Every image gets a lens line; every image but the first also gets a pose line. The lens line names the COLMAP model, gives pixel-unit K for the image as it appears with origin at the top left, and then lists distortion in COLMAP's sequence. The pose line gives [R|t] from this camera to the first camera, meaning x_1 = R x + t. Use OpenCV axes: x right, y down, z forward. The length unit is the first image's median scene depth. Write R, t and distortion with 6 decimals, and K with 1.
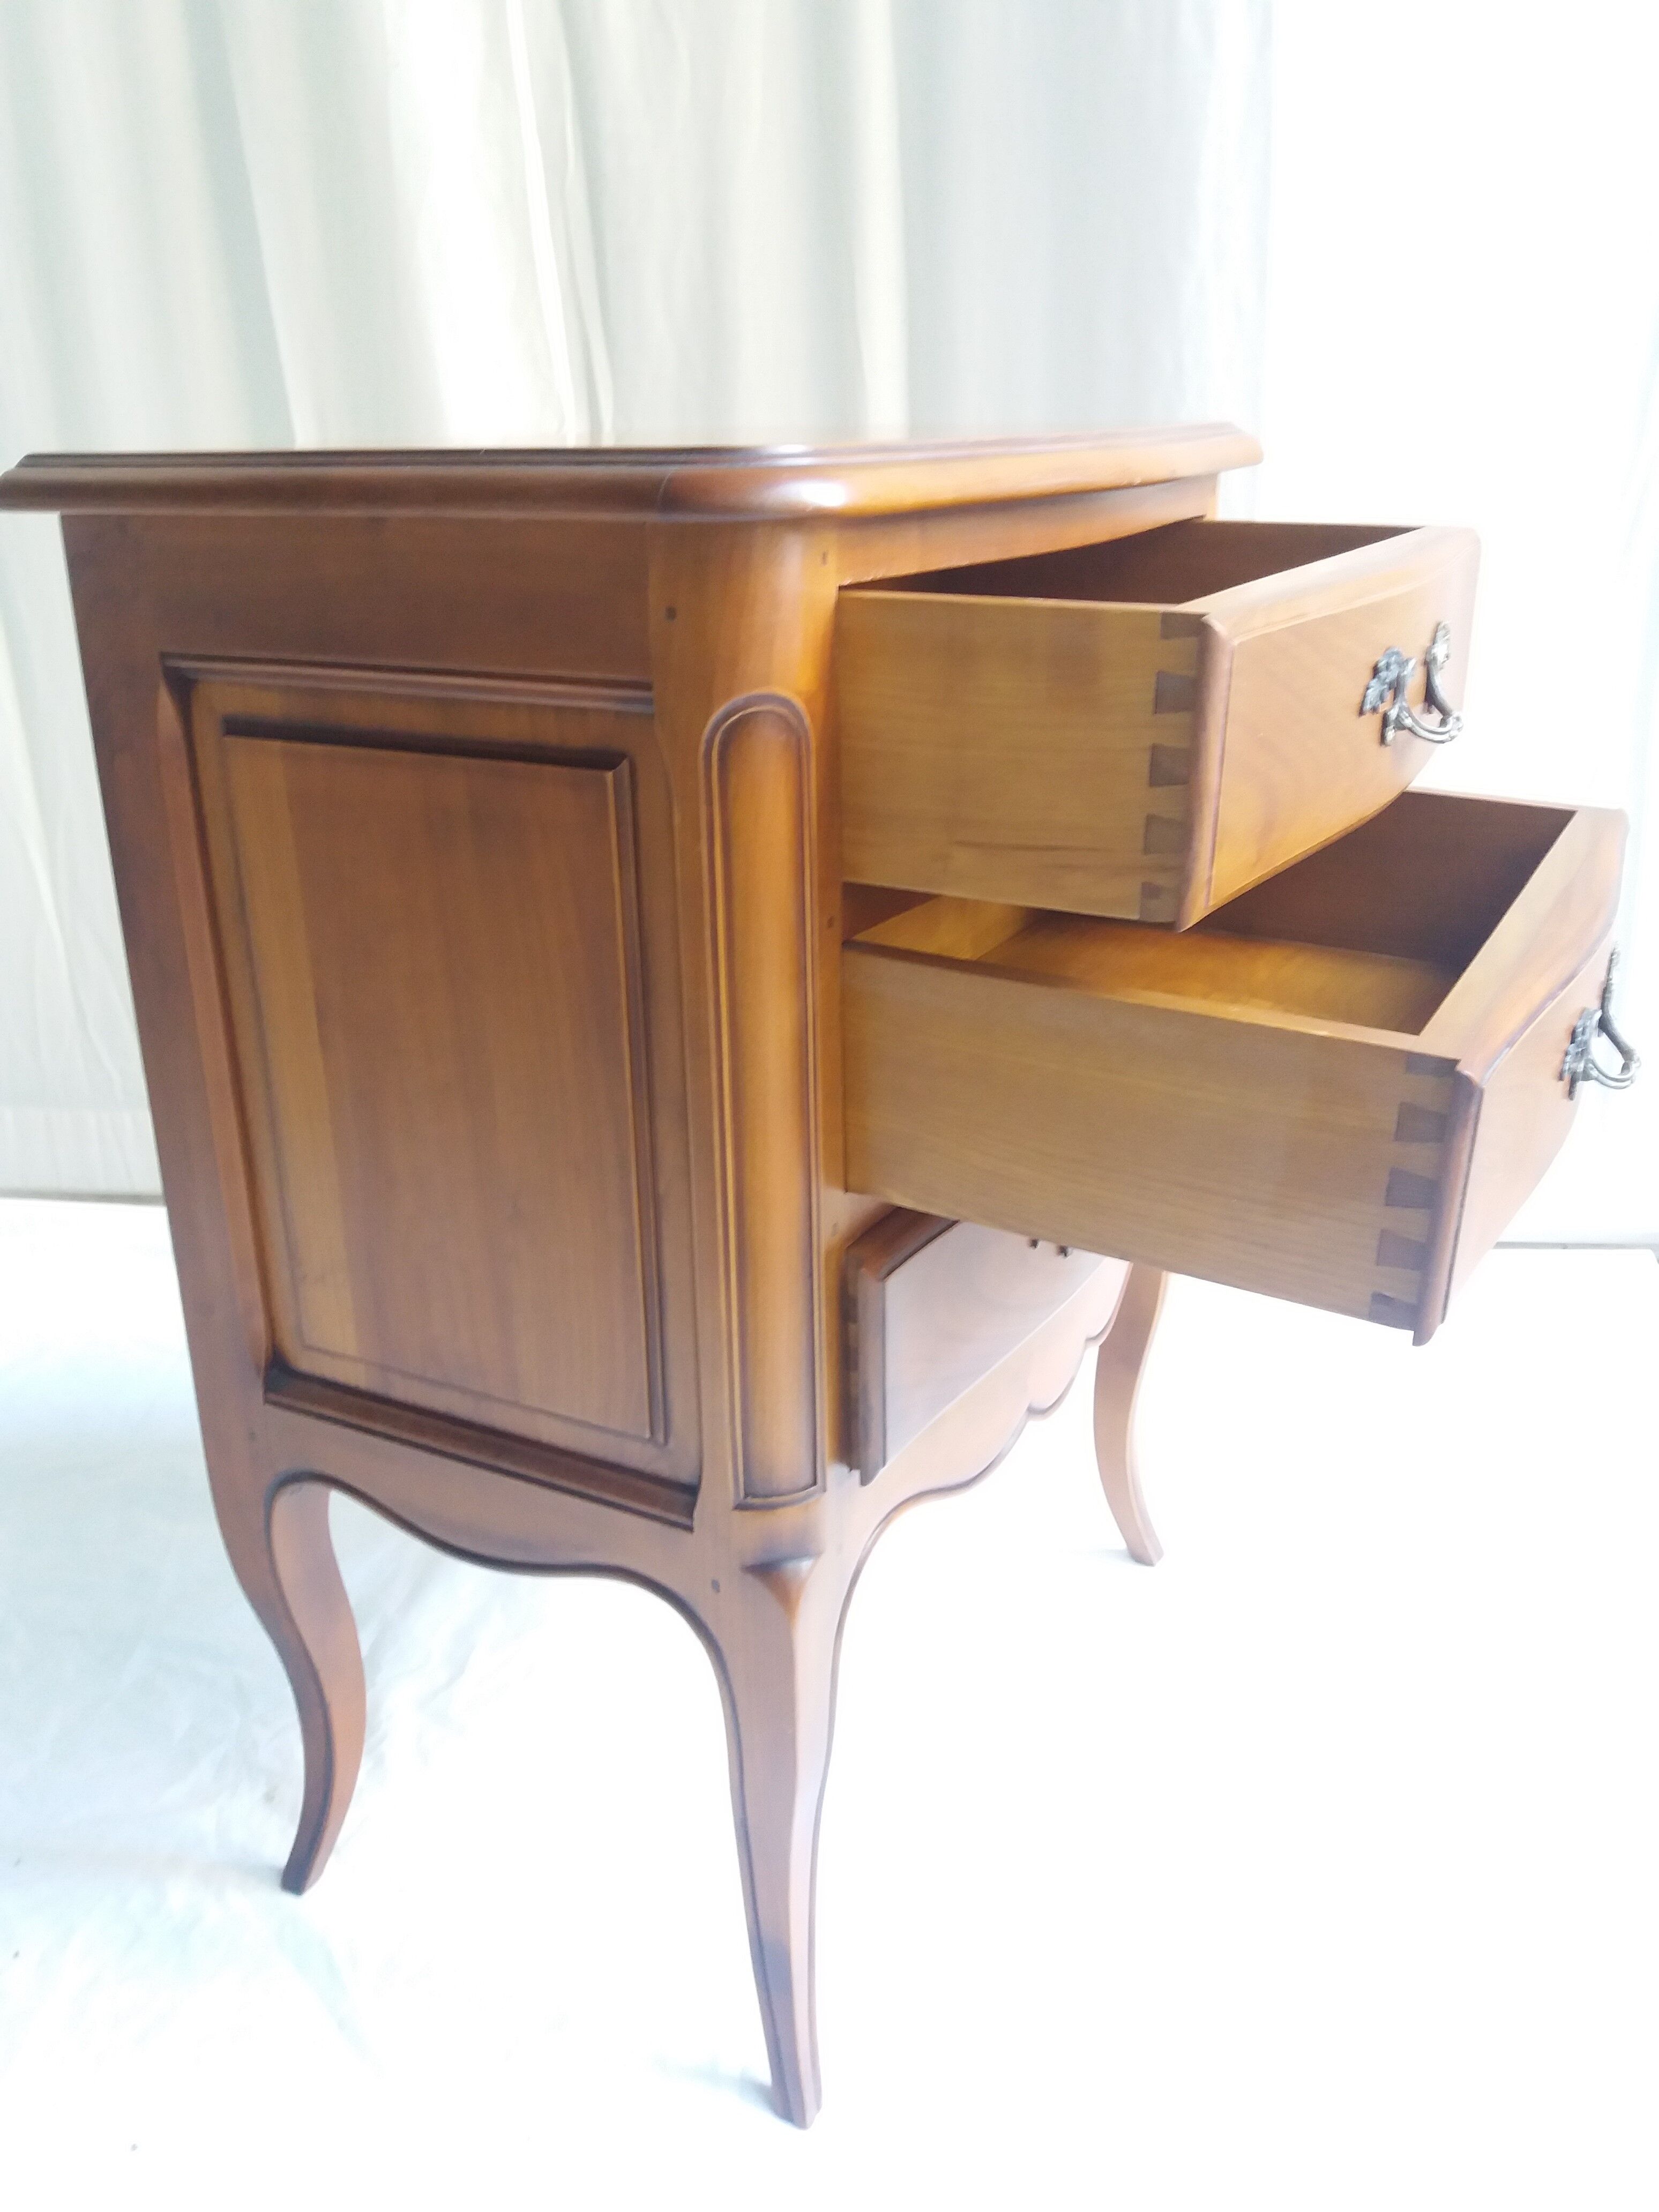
lens RADIAL K [[1824.2, 0, 873.4], [0, 1824.2, 1111.8], [0, 0, 1]] dist [0.082627, -0.159962]
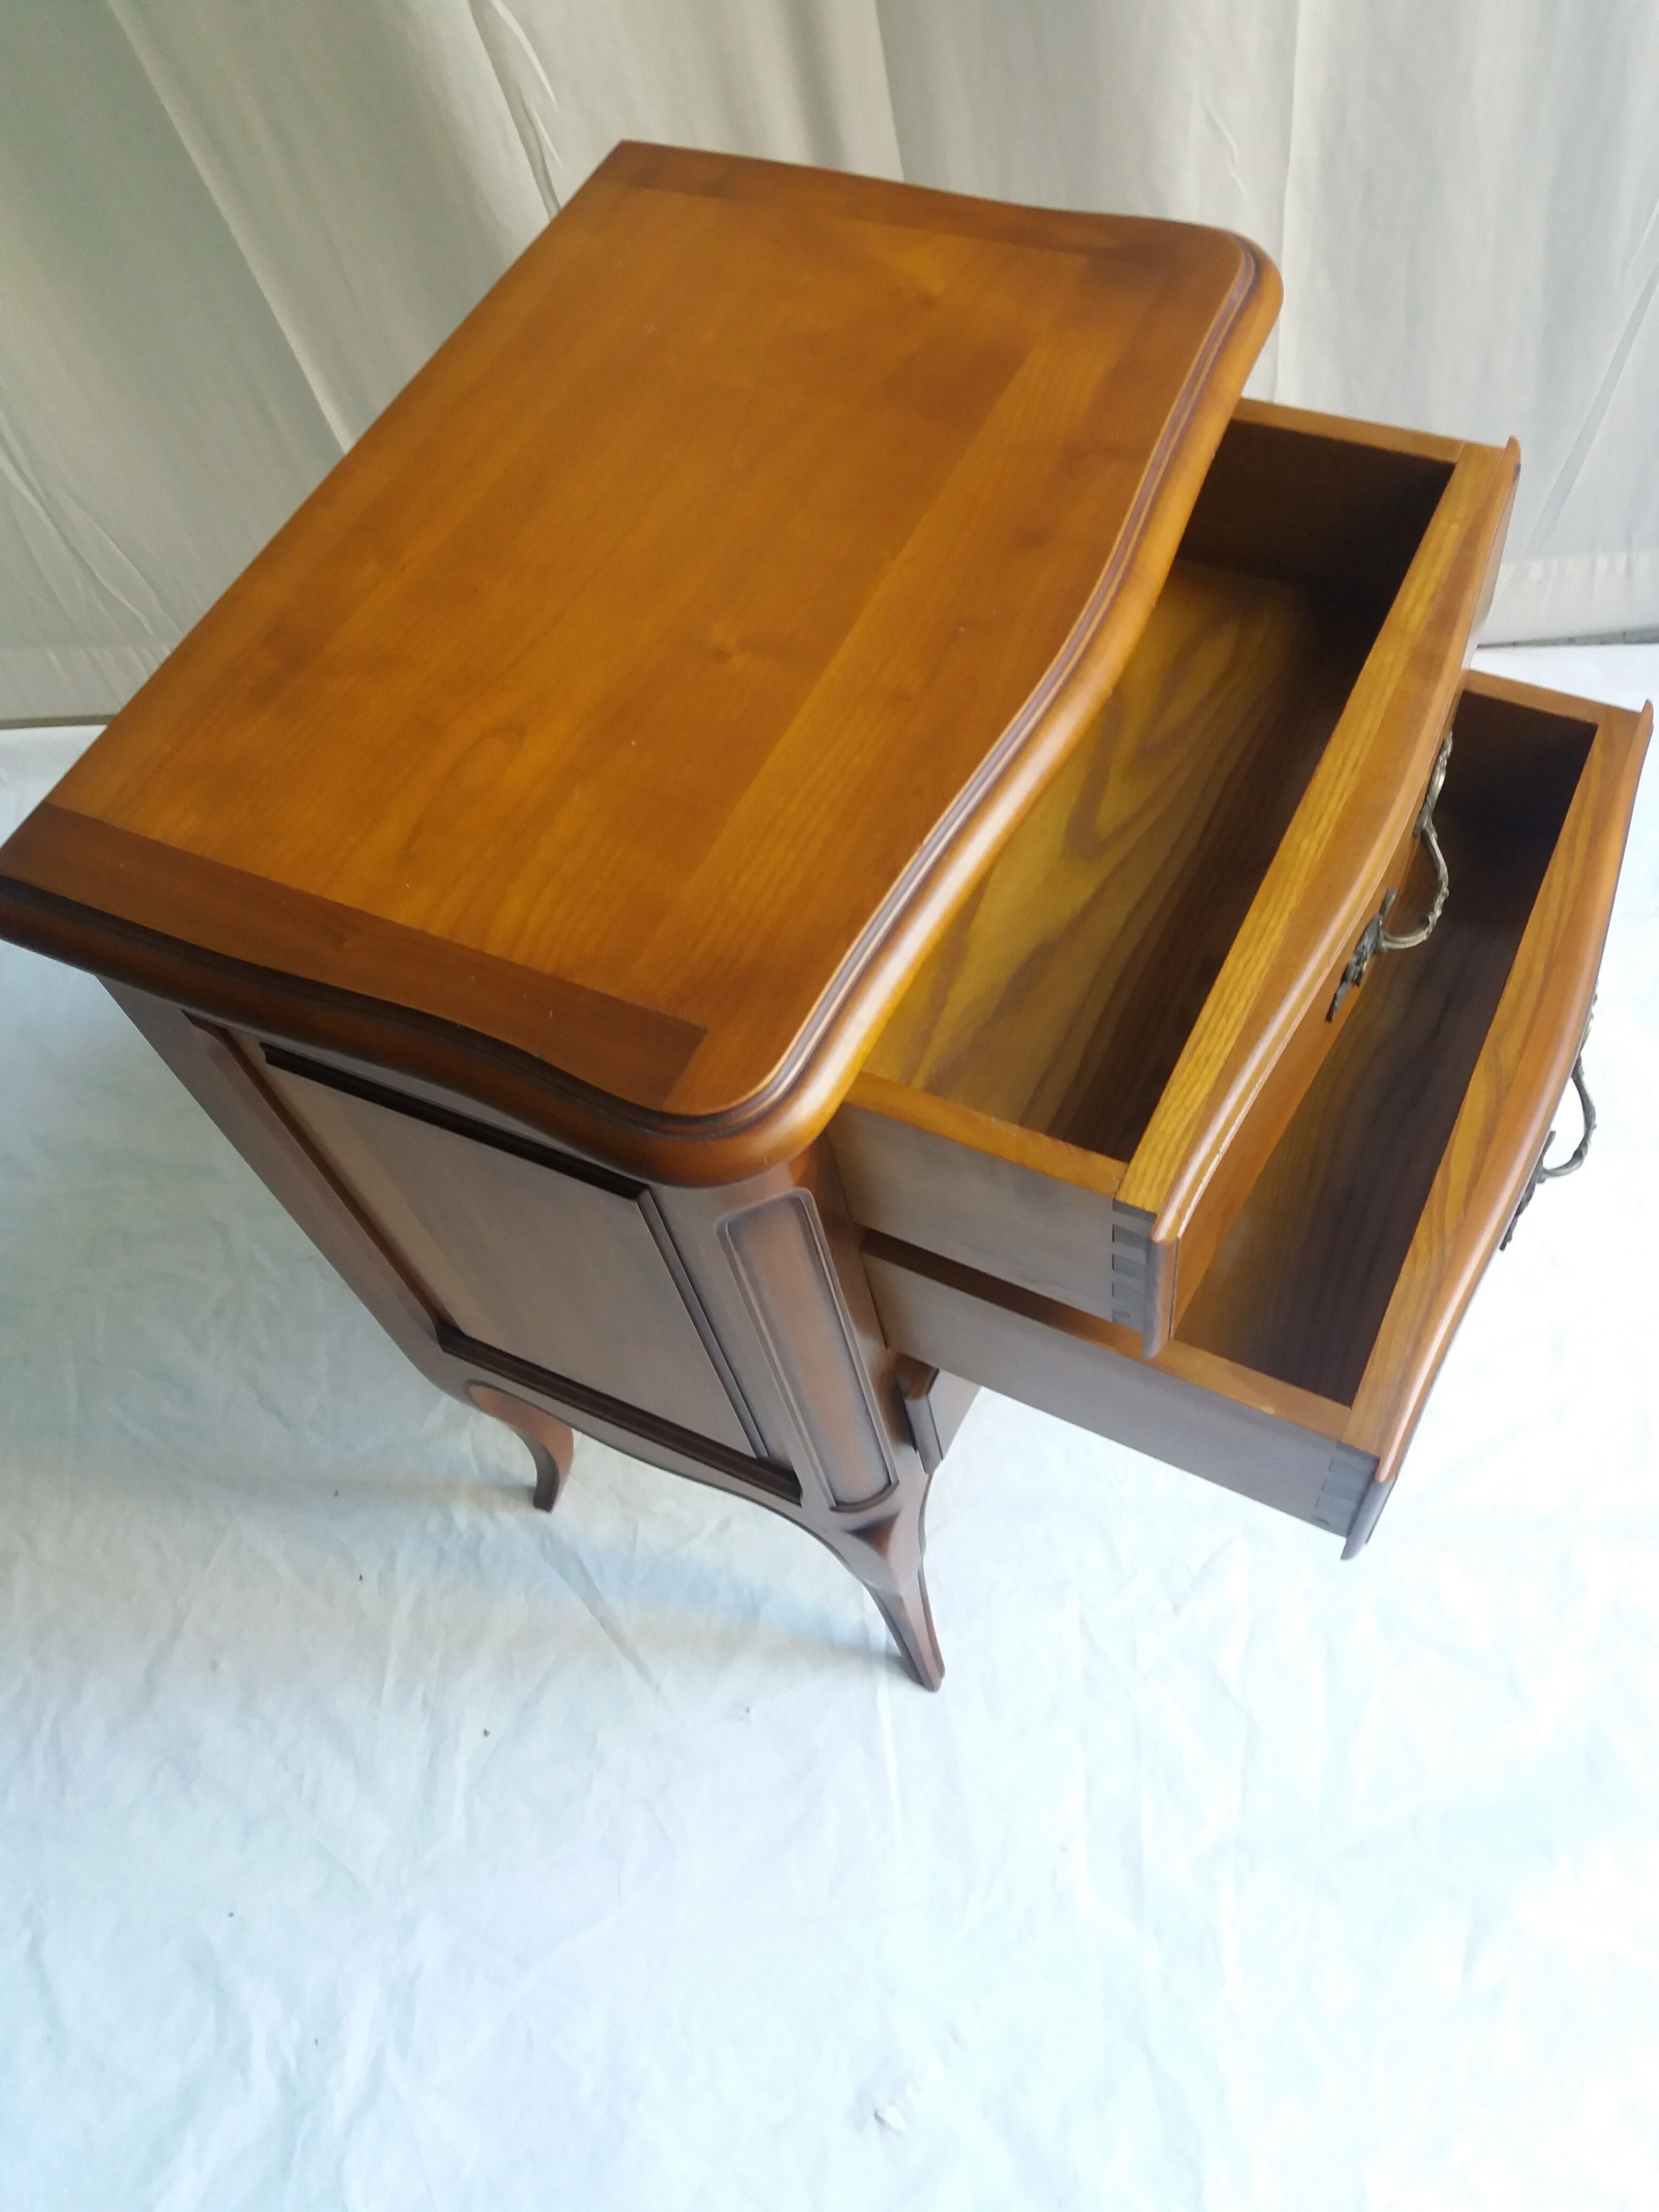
lens RADIAL K [[1824.2, 0, 873.4], [0, 1824.2, 1111.8], [0, 0, 1]] dist [0.082627, -0.159962]
pose [[0.992309, -0.086759, -0.088295, 0.092607], [0.122595, 0.787510, 0.603985, -0.770671], [0.017132, -0.610164, 0.792090, 0.144616]]
